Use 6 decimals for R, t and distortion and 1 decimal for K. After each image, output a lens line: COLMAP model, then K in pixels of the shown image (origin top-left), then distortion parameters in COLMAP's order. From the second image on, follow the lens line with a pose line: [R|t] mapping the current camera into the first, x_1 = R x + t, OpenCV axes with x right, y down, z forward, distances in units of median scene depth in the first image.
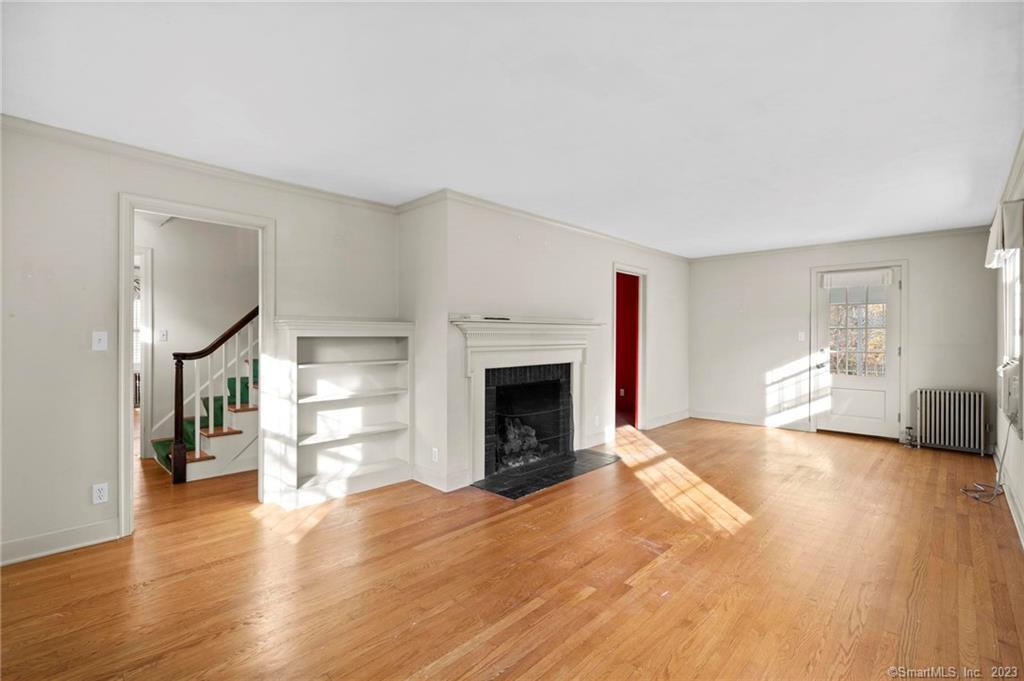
lens RADIAL K [[468.6, 0, 508.5], [0, 468.6, 339.2], [0, 0, 1]] dist [-0.009745, 0.003612]
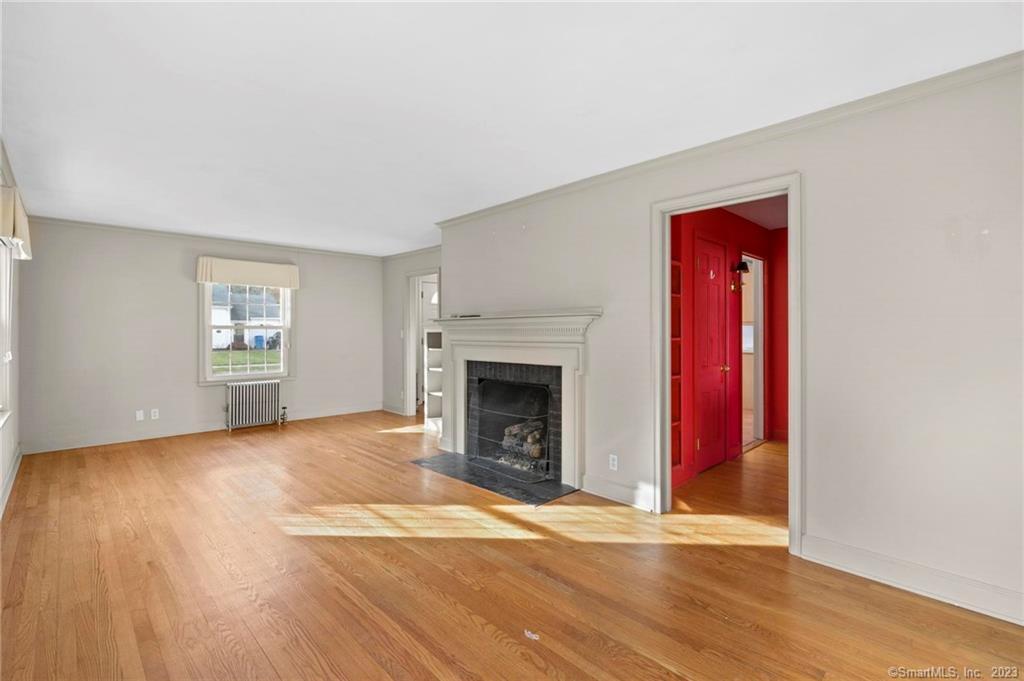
lens RADIAL K [[468.6, 0, 508.4], [0, 468.6, 333.3], [0, 0, 1]] dist [-0.009745, 0.003612]
pose [[-0.043496, -0.003095, -0.999049, 1.051145], [-0.009576, 0.999951, -0.002681, -0.000540], [0.999008, 0.009450, -0.043524, 1.101876]]
